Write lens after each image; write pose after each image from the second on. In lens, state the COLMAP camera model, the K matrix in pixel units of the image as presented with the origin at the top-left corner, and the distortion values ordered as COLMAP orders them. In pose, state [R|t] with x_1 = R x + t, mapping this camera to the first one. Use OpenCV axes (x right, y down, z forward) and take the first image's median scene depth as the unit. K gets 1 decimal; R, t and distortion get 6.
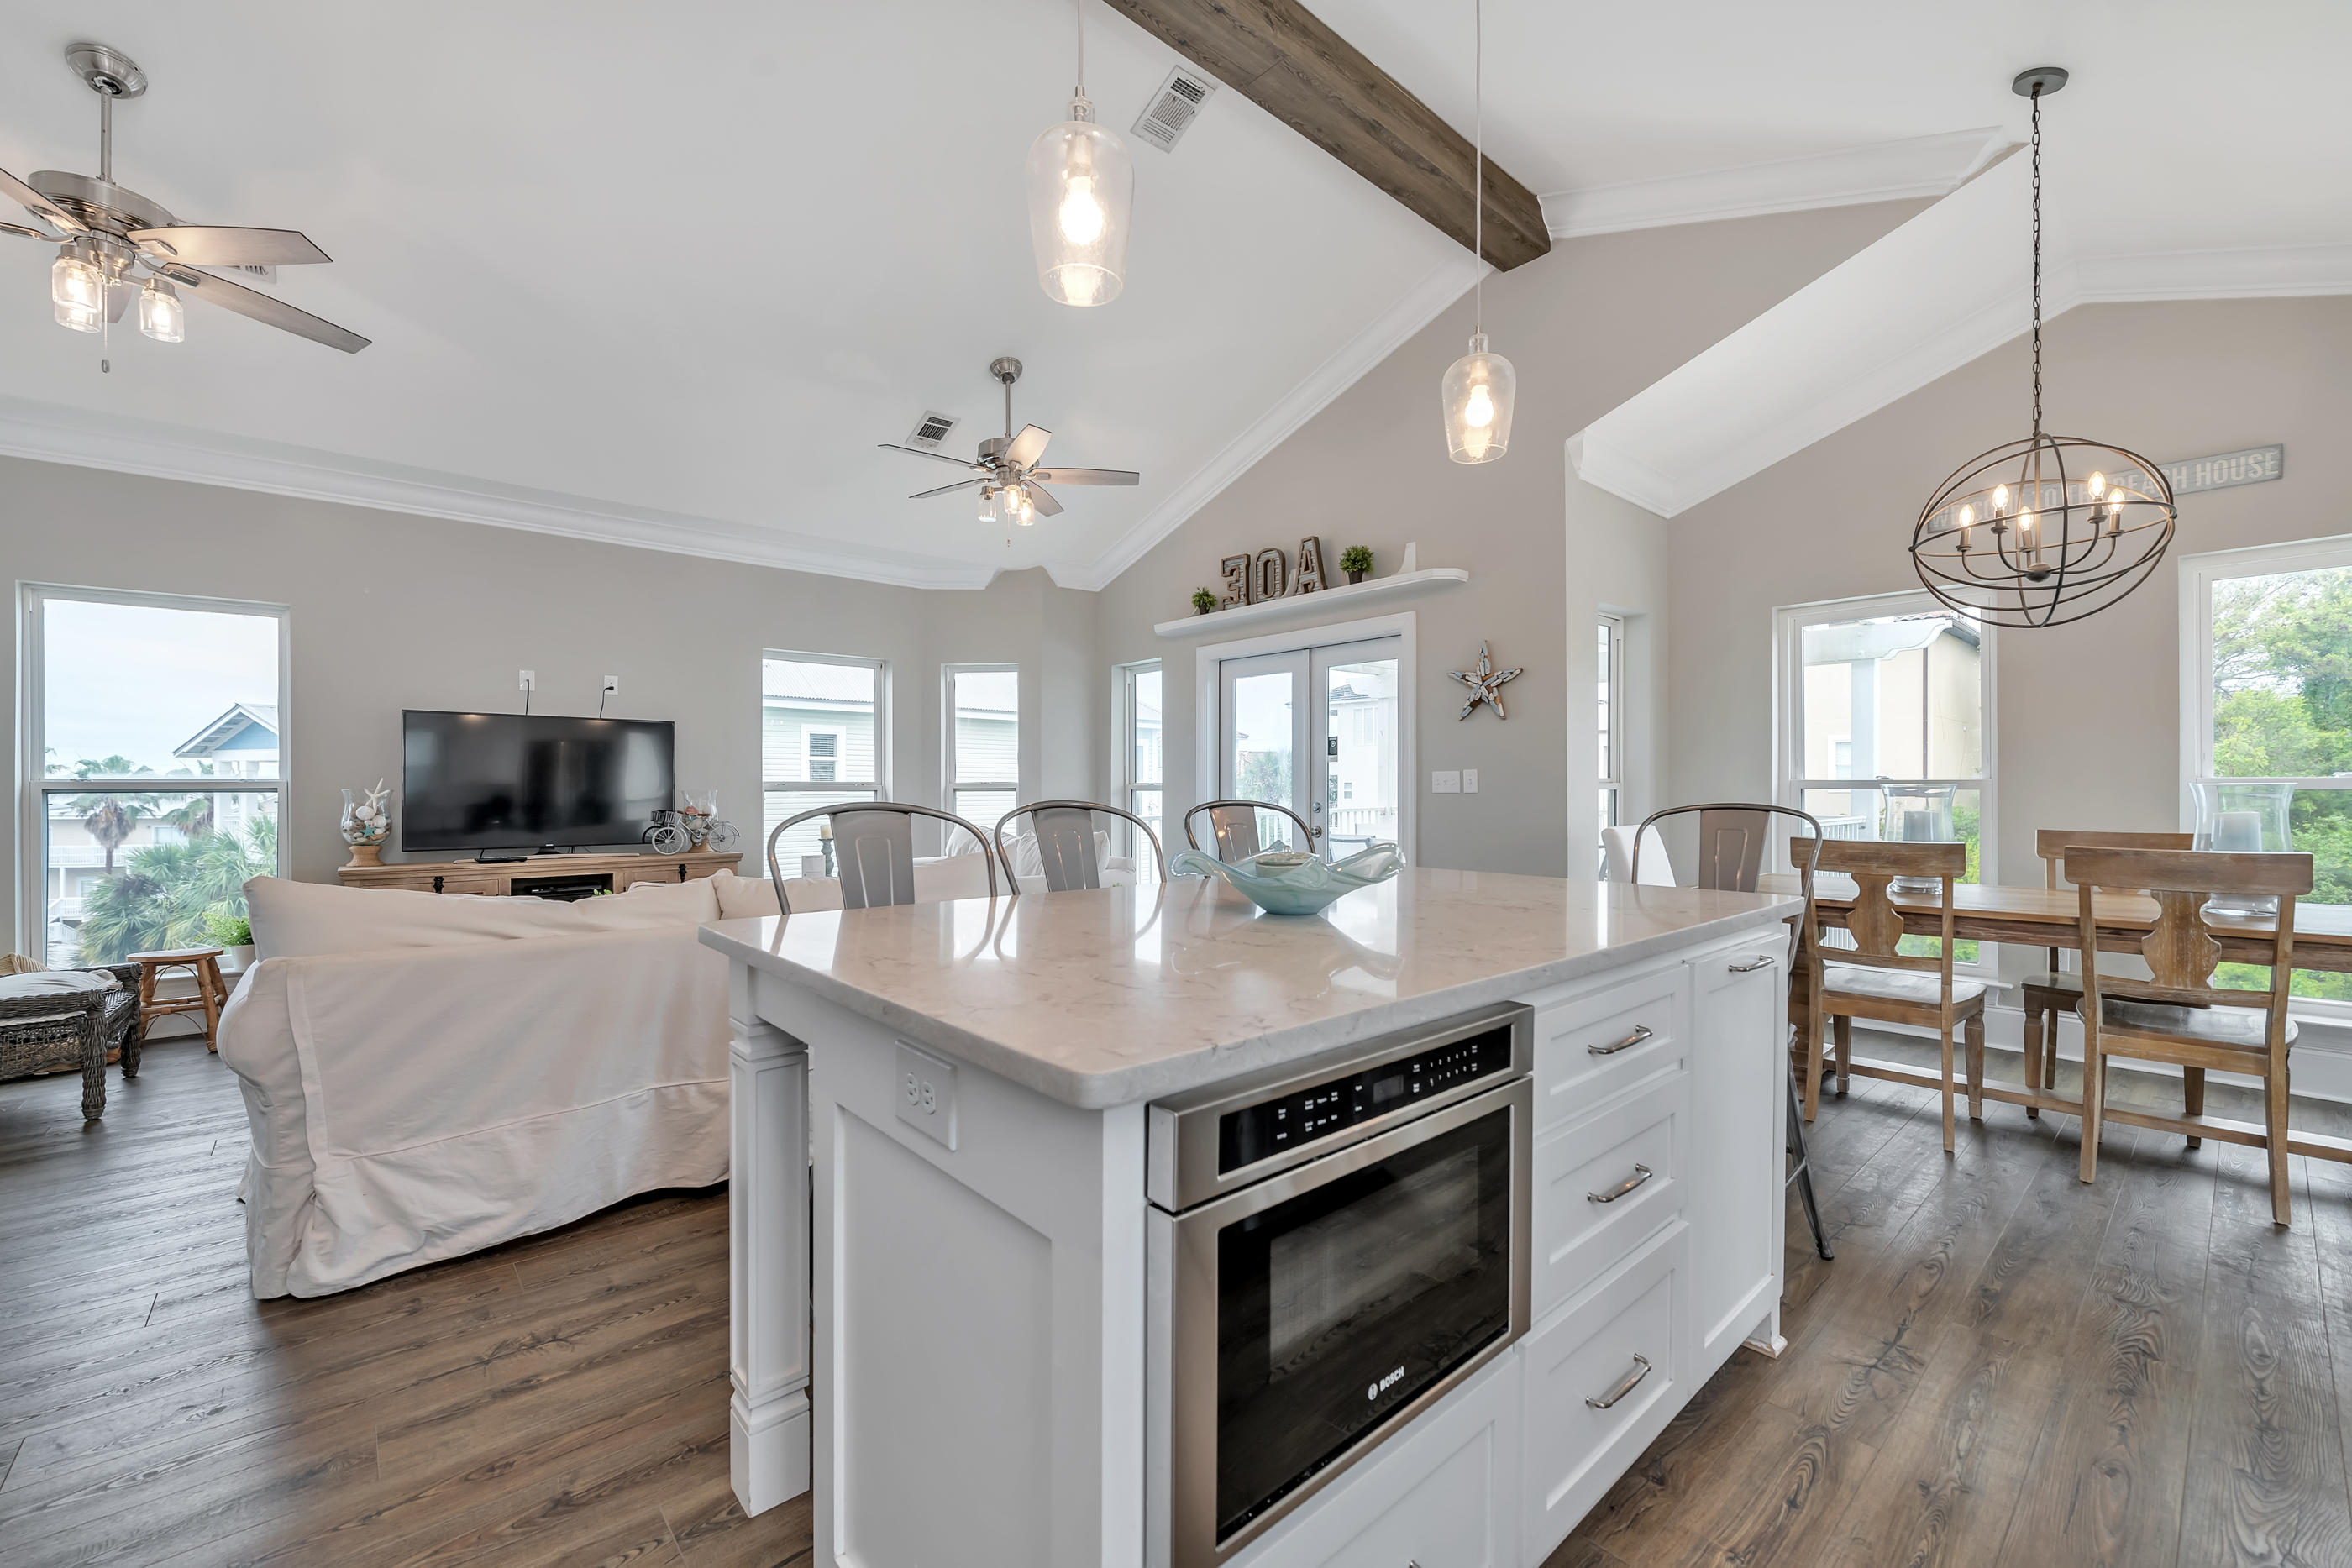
lens RADIAL K [[964.0, 0, 1167.2], [0, 964.0, 788.4], [0, 0, 1]] dist [-0.005020, -0.000576]
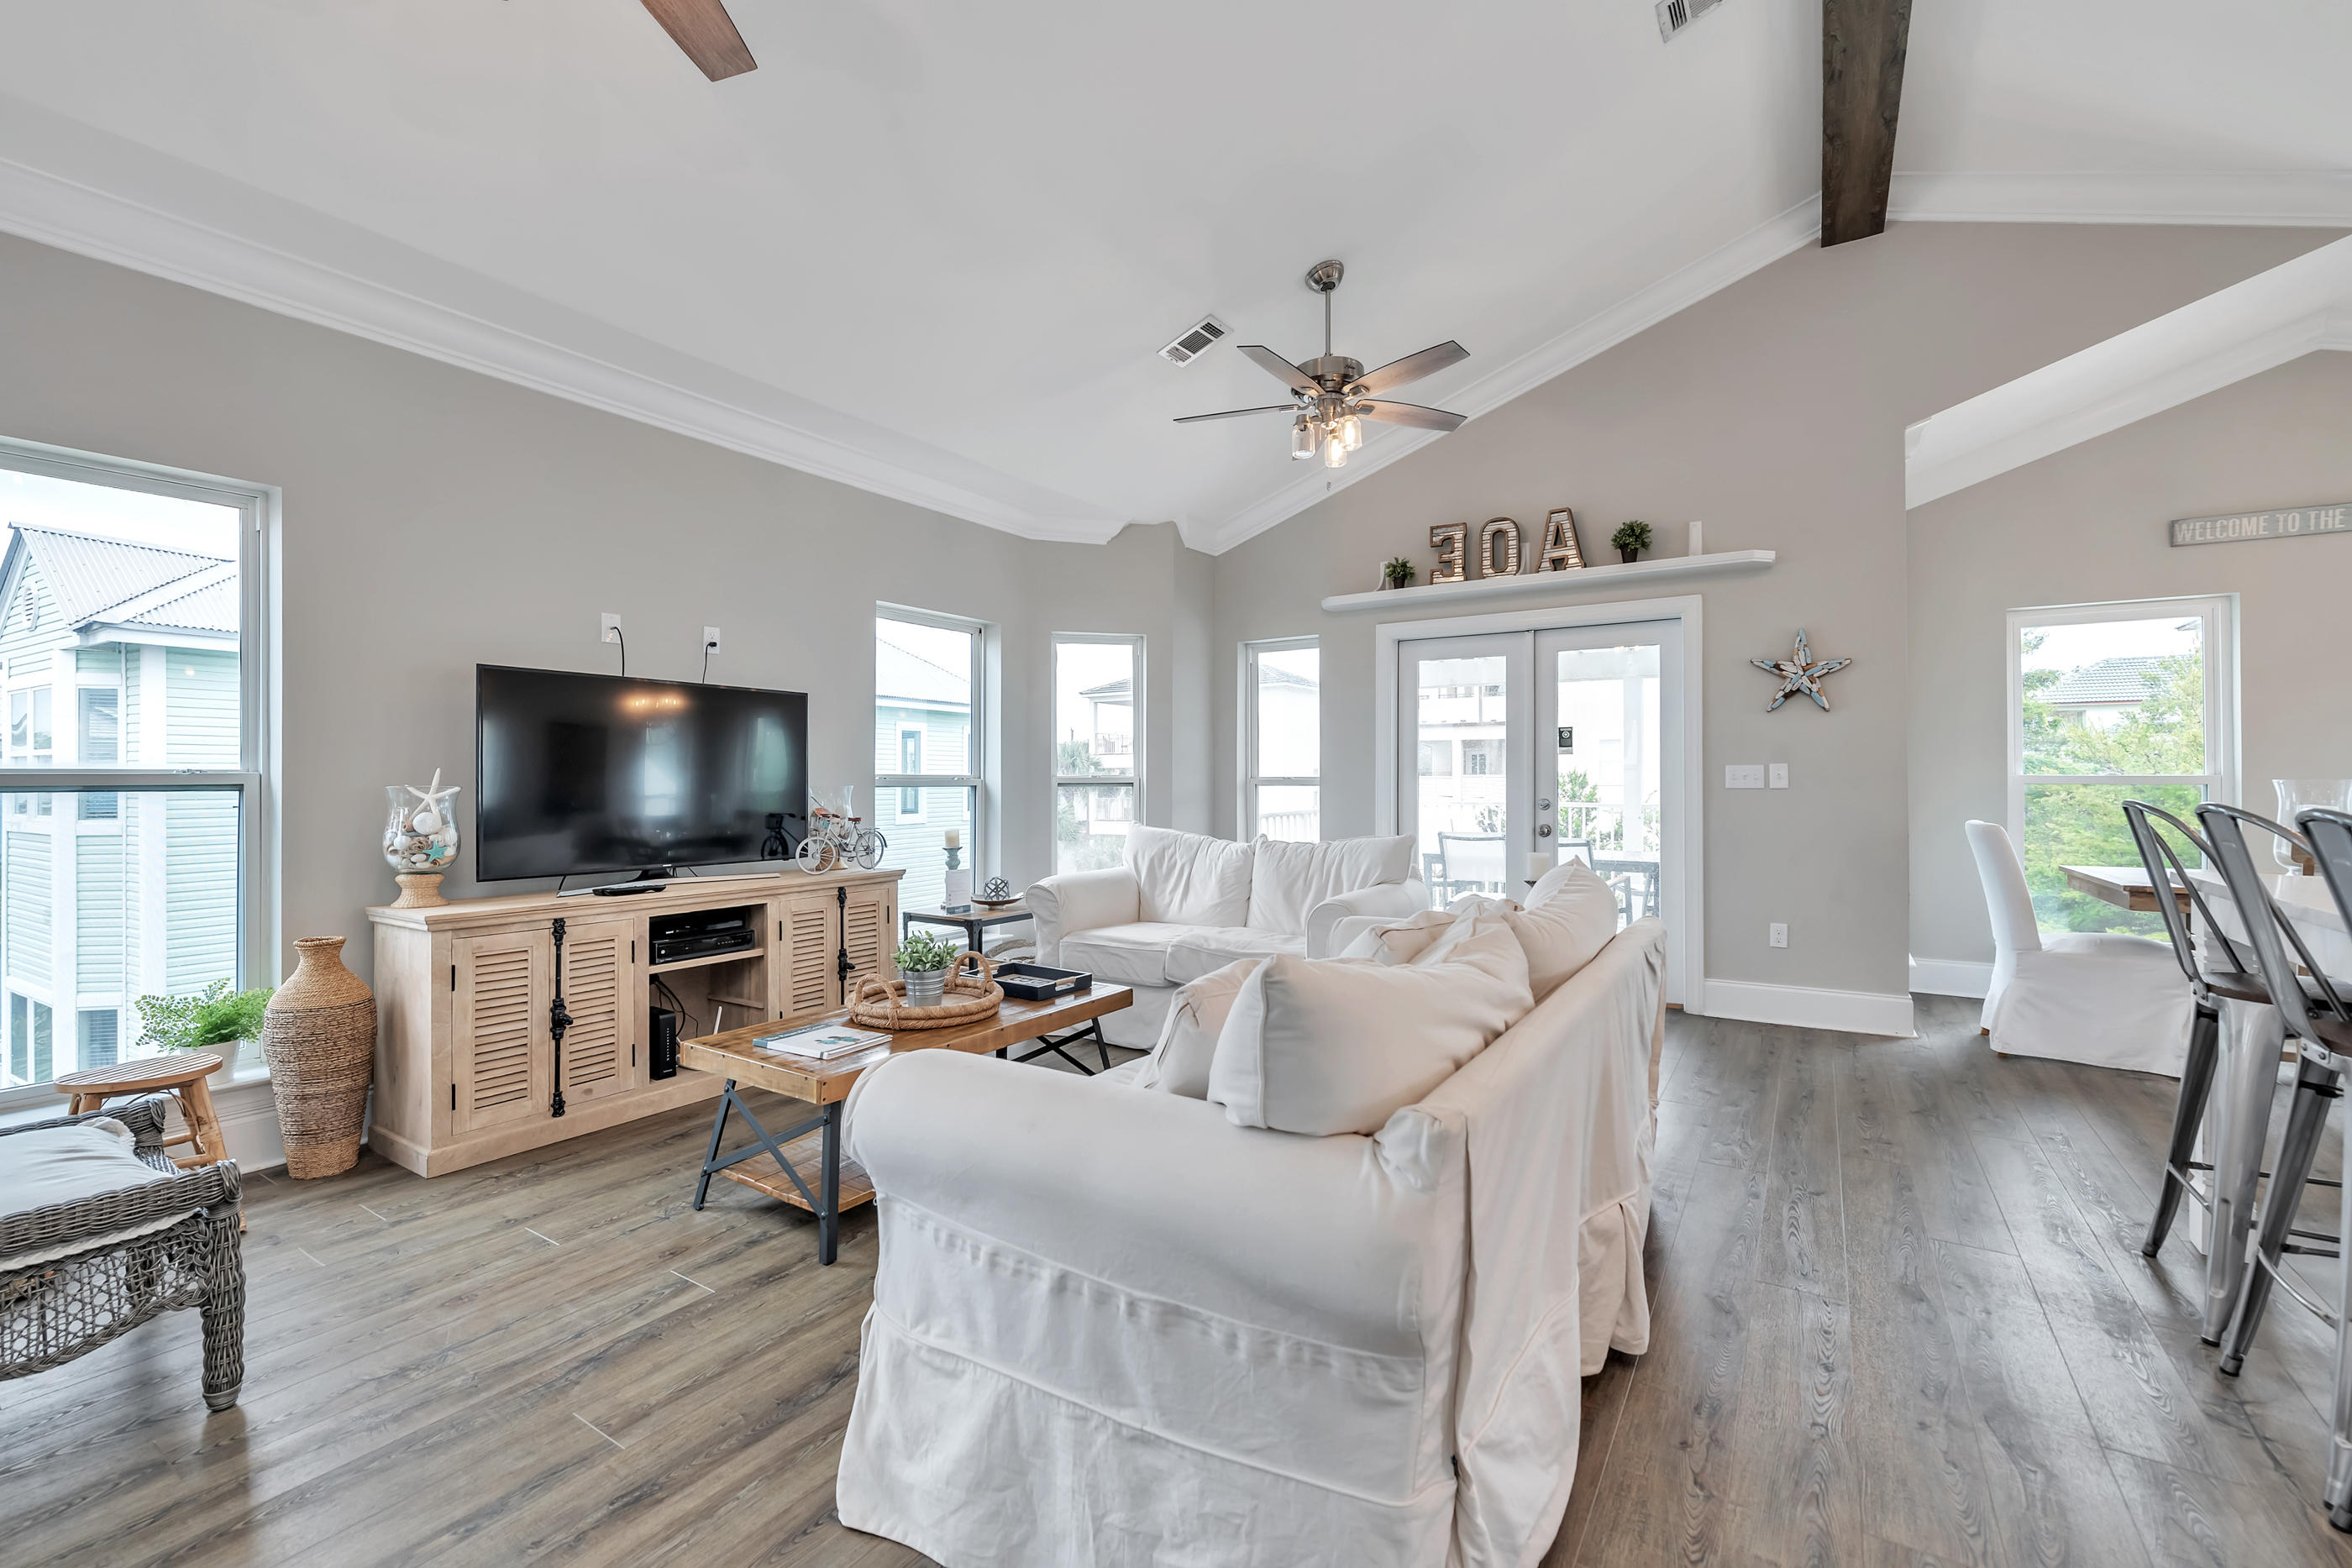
lens RADIAL K [[990.5, 0, 1176.0], [0, 990.5, 784.0], [0, 0, 1]] dist [-0.004778, -0.000961]
pose [[0.960628, -0.001456, 0.277835, -0.474511], [0.000322, 0.999991, 0.004127, -0.003099], [-0.277839, -0.003875, 0.960620, 0.199986]]
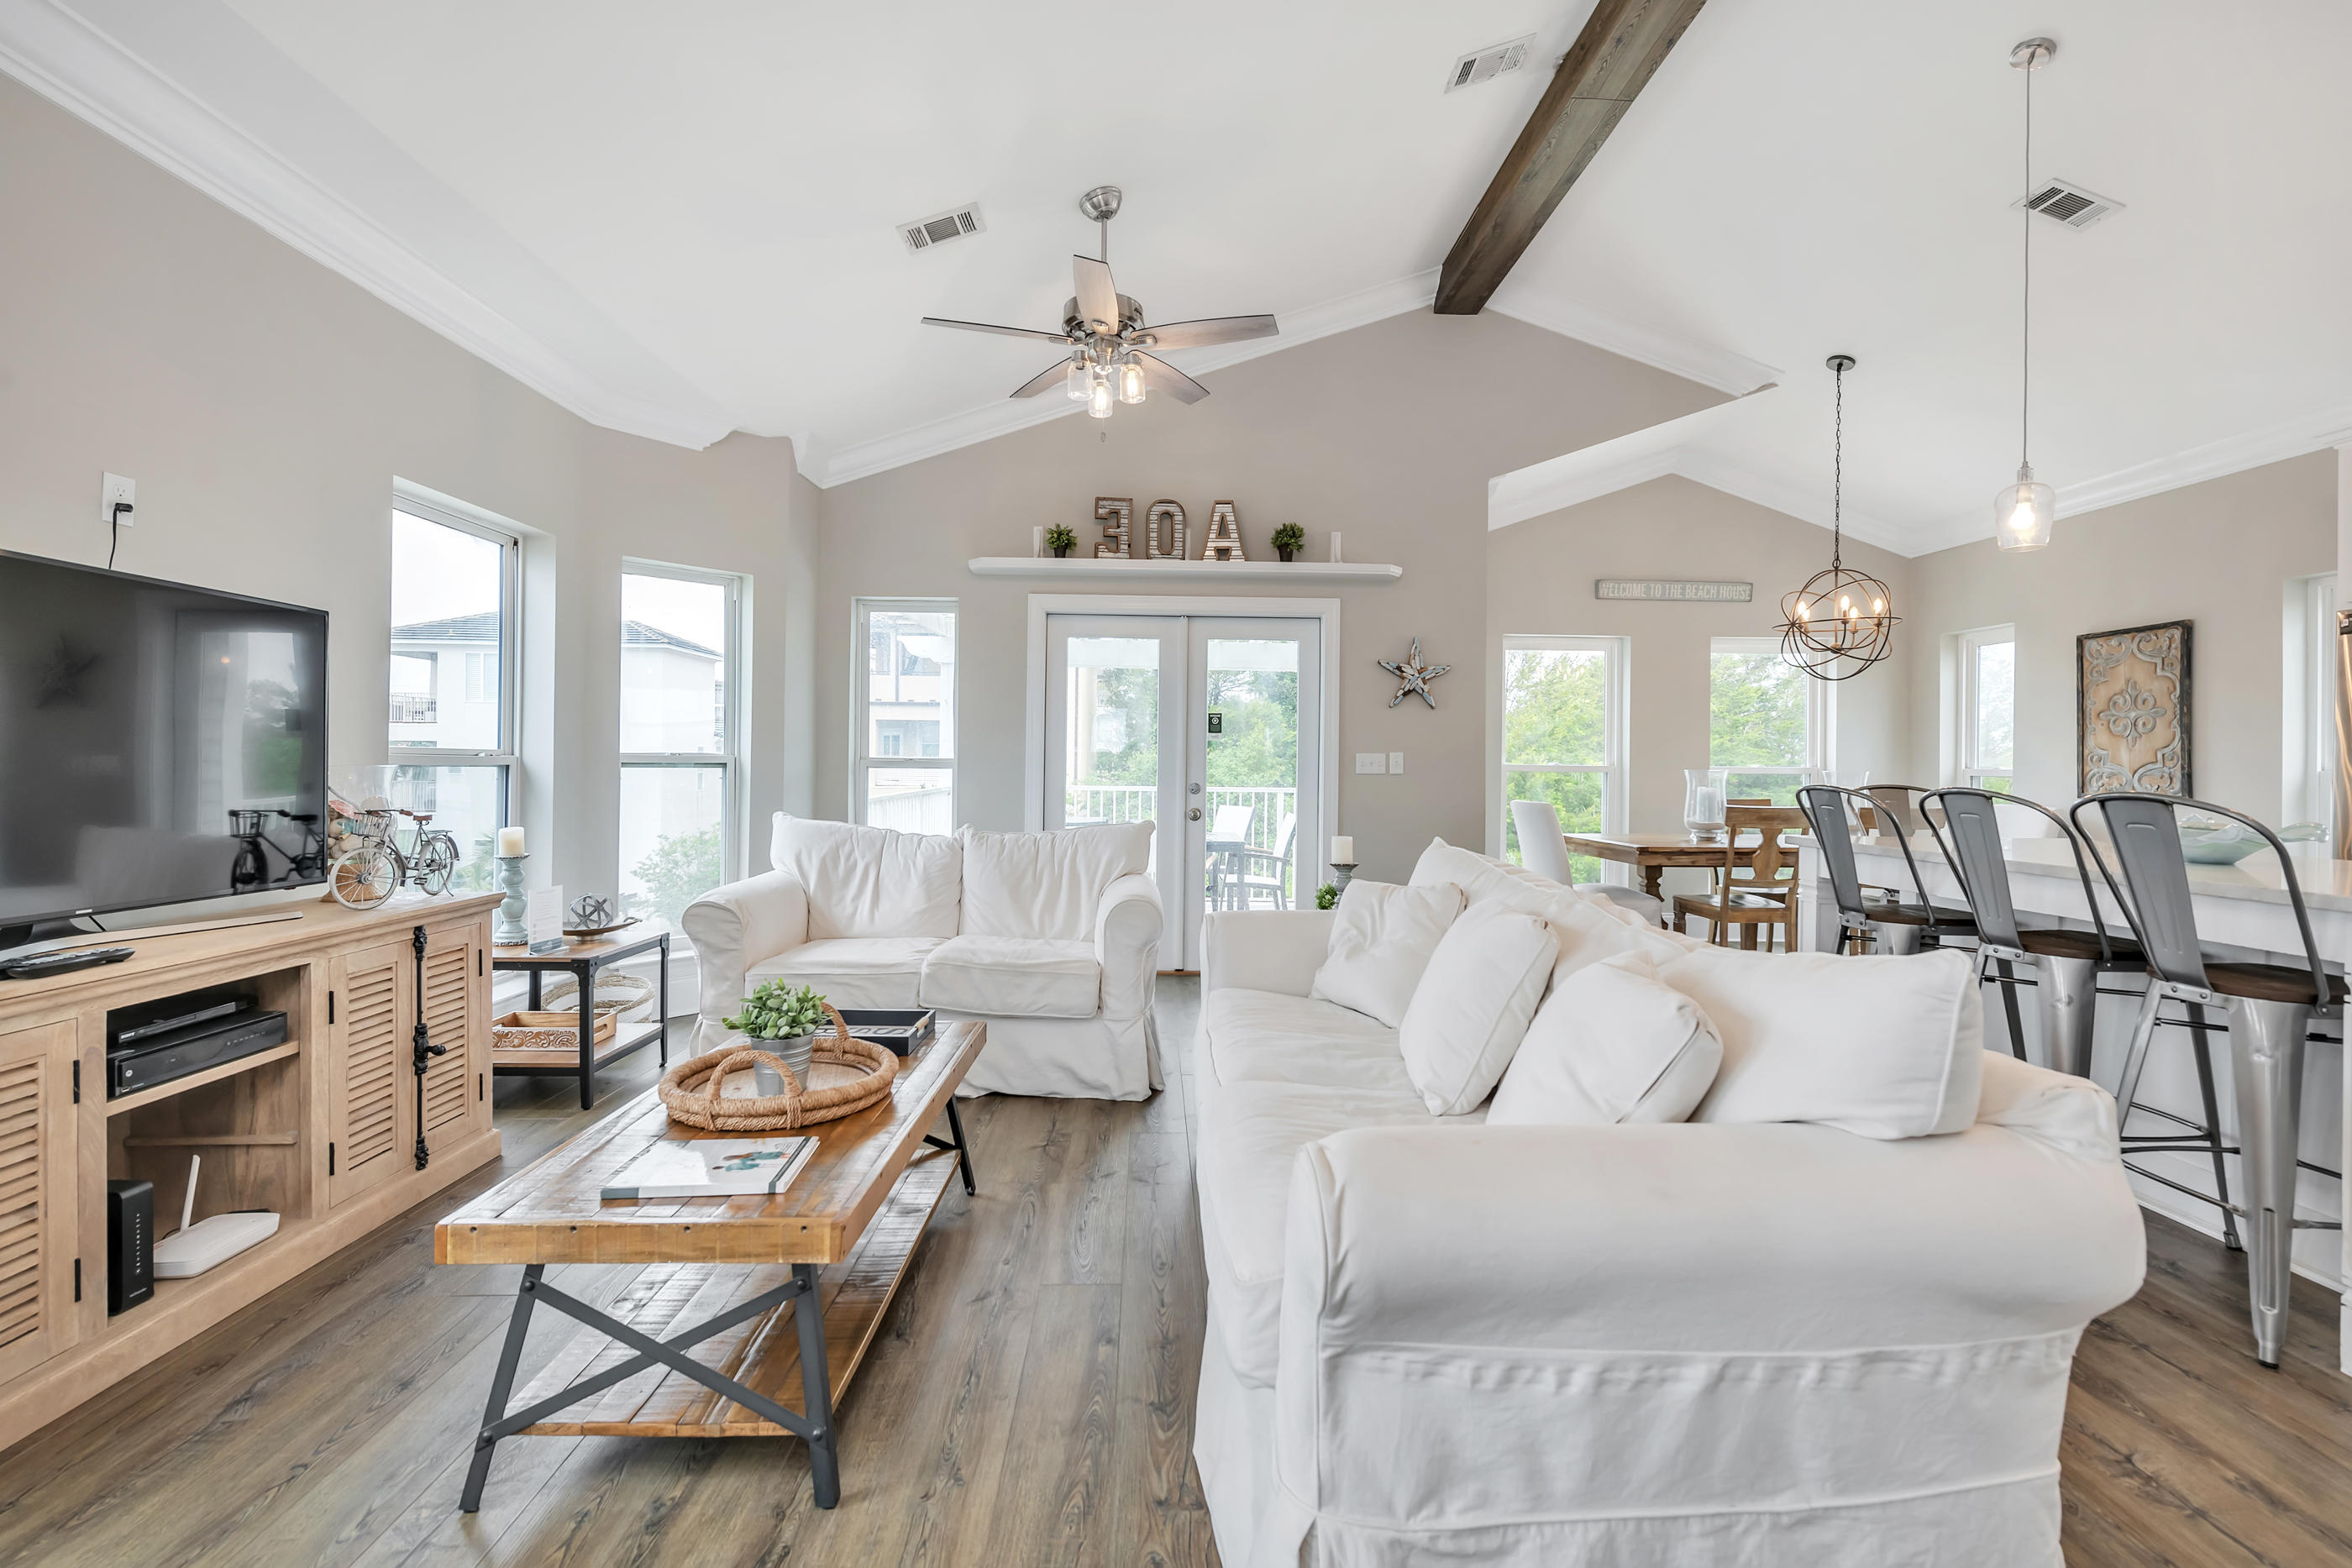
lens RADIAL K [[1032.2, 0, 1193.4], [0, 1032.2, 771.1], [0, 0, 1]] dist [-0.000597, -0.001483]
pose [[0.619684, 0.002077, 0.784849, -0.673744], [-0.010852, 0.999924, 0.005923, -0.002552], [-0.784776, -0.012188, 0.619659, 0.404432]]
